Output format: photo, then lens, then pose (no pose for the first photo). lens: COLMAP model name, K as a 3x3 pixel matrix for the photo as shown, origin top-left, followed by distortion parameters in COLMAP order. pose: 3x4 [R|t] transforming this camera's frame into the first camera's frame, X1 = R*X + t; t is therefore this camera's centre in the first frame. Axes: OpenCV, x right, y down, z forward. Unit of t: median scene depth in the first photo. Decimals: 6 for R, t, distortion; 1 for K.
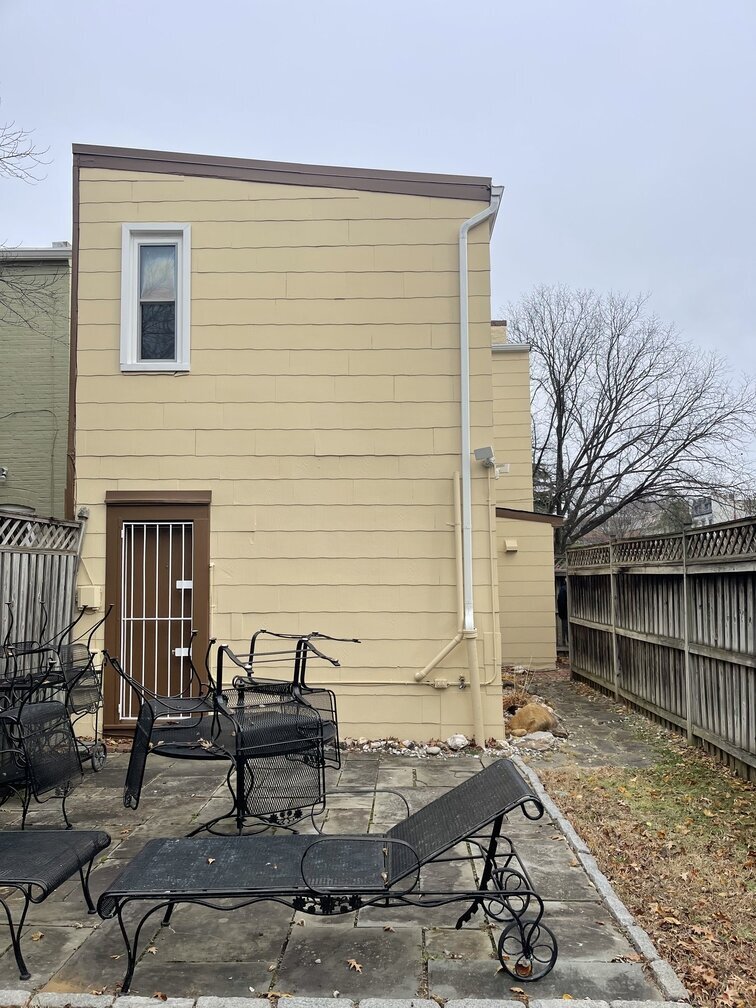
lens RADIAL K [[756.1, 0, 378.0], [0, 756.1, 504.0], [0, 0, 1]] dist [0.117810, -0.136711]
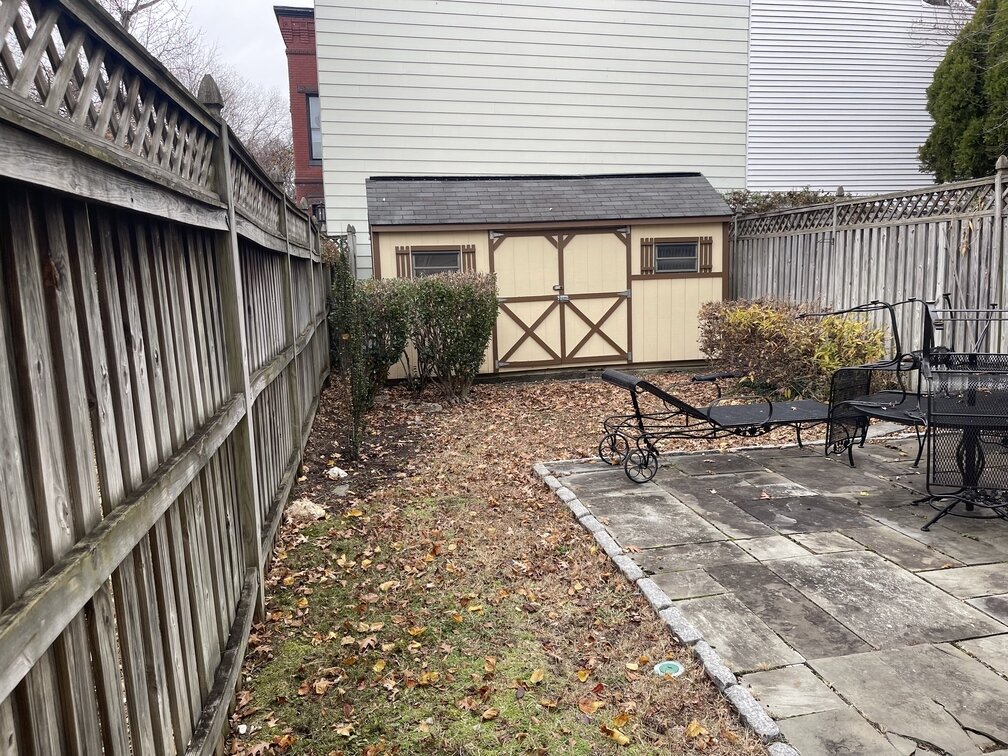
lens RADIAL K [[756.1, 0, 504.0], [0, 756.1, 378.0], [0, 0, 1]] dist [0.117810, -0.136711]
pose [[-0.978176, 0.064243, -0.197597, 0.575279], [0.056826, 0.997458, 0.042987, 0.218486], [0.199857, 0.030820, -0.979340, 1.958556]]
